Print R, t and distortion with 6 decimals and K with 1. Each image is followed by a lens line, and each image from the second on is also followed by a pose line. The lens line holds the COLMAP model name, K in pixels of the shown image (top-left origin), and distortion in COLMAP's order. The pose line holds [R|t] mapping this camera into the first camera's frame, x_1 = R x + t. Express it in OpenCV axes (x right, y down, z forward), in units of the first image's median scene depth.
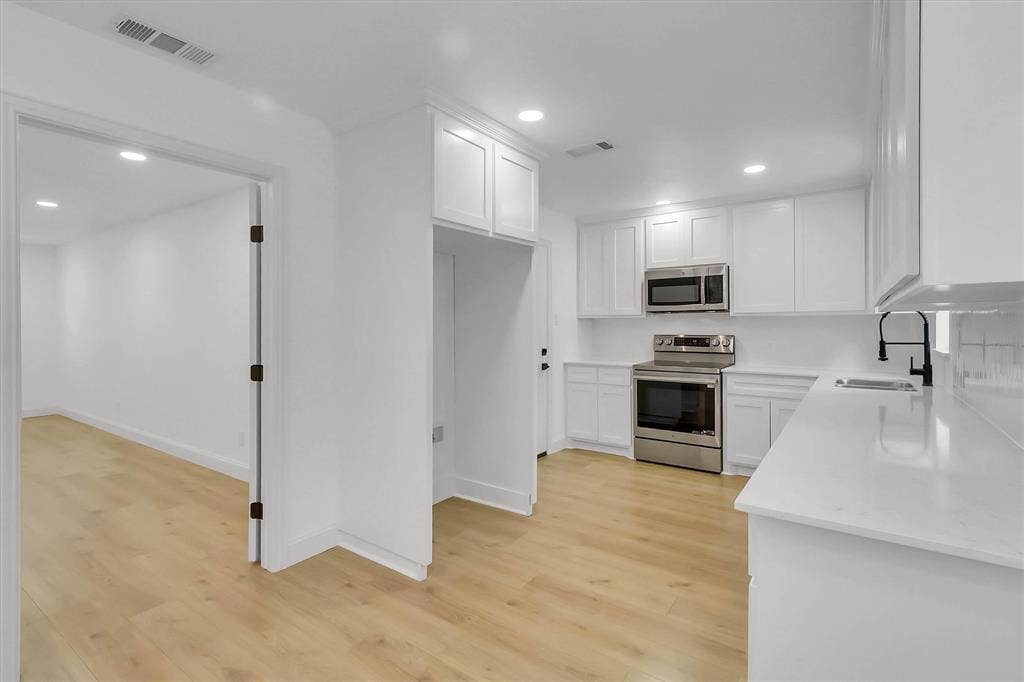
lens RADIAL K [[482.7, 0, 512.2], [0, 482.7, 328.1], [0, 0, 1]] dist [0.019814, 0.000286]
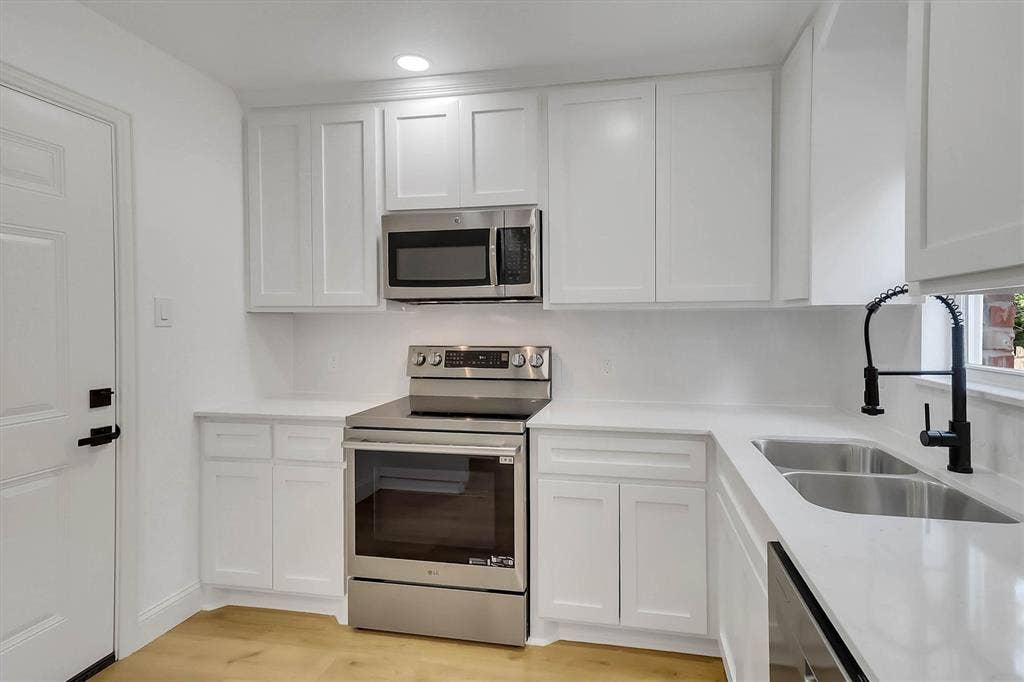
lens RADIAL K [[510.9, 0, 535.1], [0, 510.9, 326.2], [0, 0, 1]] dist [0.018755, 0.000151]
pose [[0.917081, -0.000171, 0.398702, 0.227300], [0.001005, 0.999998, -0.001884, -0.006509], [-0.398701, 0.002129, 0.917079, 0.511158]]
